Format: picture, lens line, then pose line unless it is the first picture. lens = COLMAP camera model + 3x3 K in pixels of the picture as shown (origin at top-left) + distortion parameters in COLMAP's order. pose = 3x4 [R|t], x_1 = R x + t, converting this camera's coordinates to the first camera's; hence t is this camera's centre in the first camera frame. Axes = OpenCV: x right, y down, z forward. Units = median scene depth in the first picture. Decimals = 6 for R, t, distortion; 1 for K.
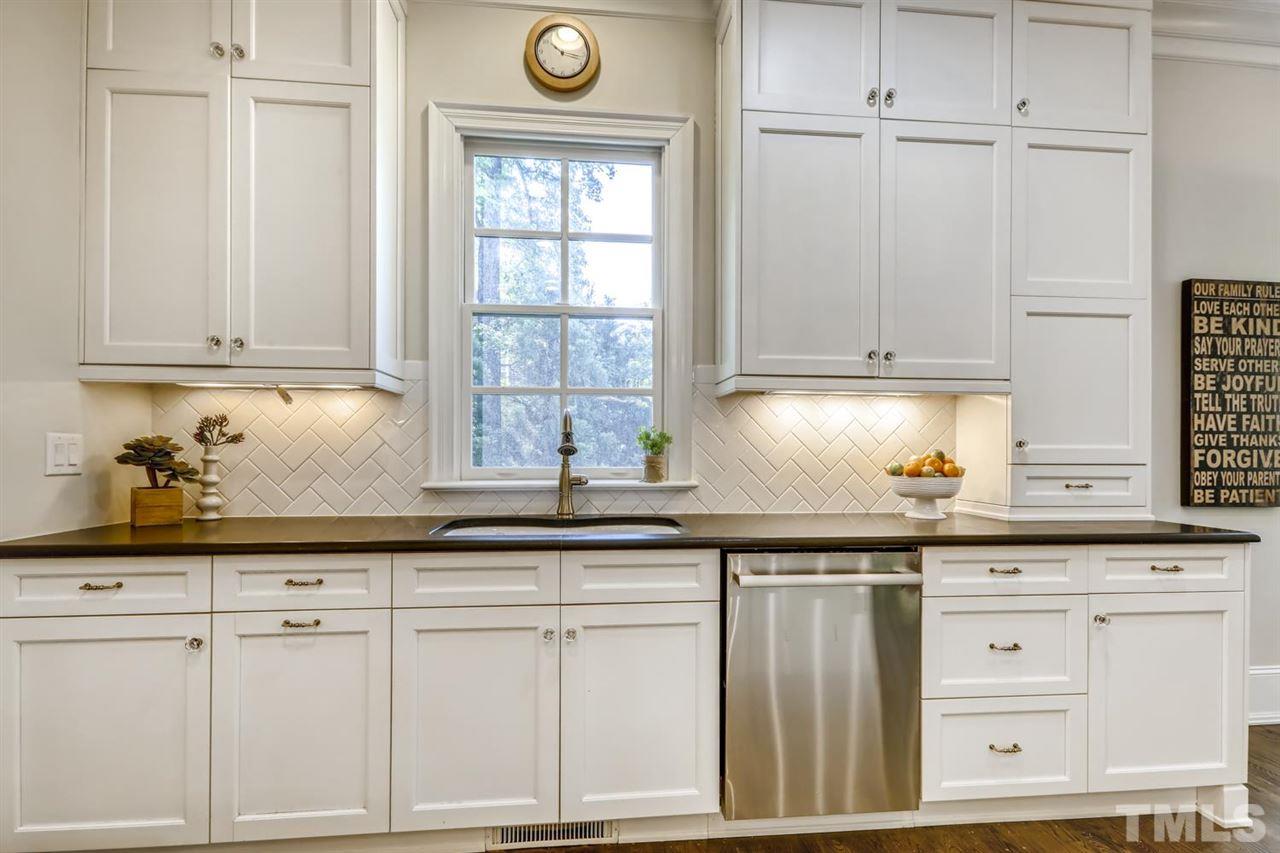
lens RADIAL K [[578.0, 0, 694.9], [0, 578.0, 456.8], [0, 0, 1]] dist [0.012183, 0.000068]
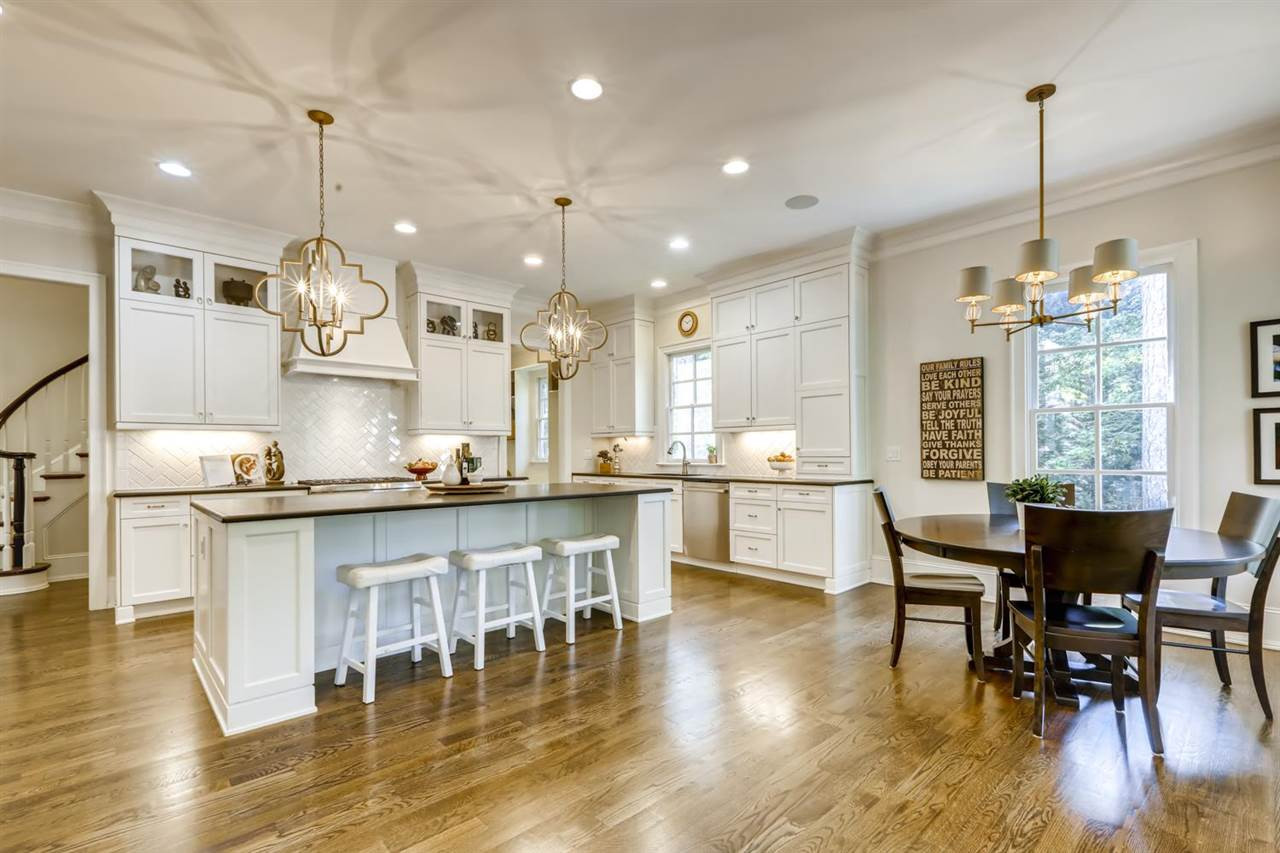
lens RADIAL K [[578.0, 0, 639.3], [0, 578.0, 453.3], [0, 0, 1]] dist [0.012183, 0.000068]
pose [[0.607074, -0.006208, -0.794621, 1.823338], [0.006344, 0.999975, -0.002966, -0.000080], [0.794620, -0.003240, 0.607099, -0.946537]]
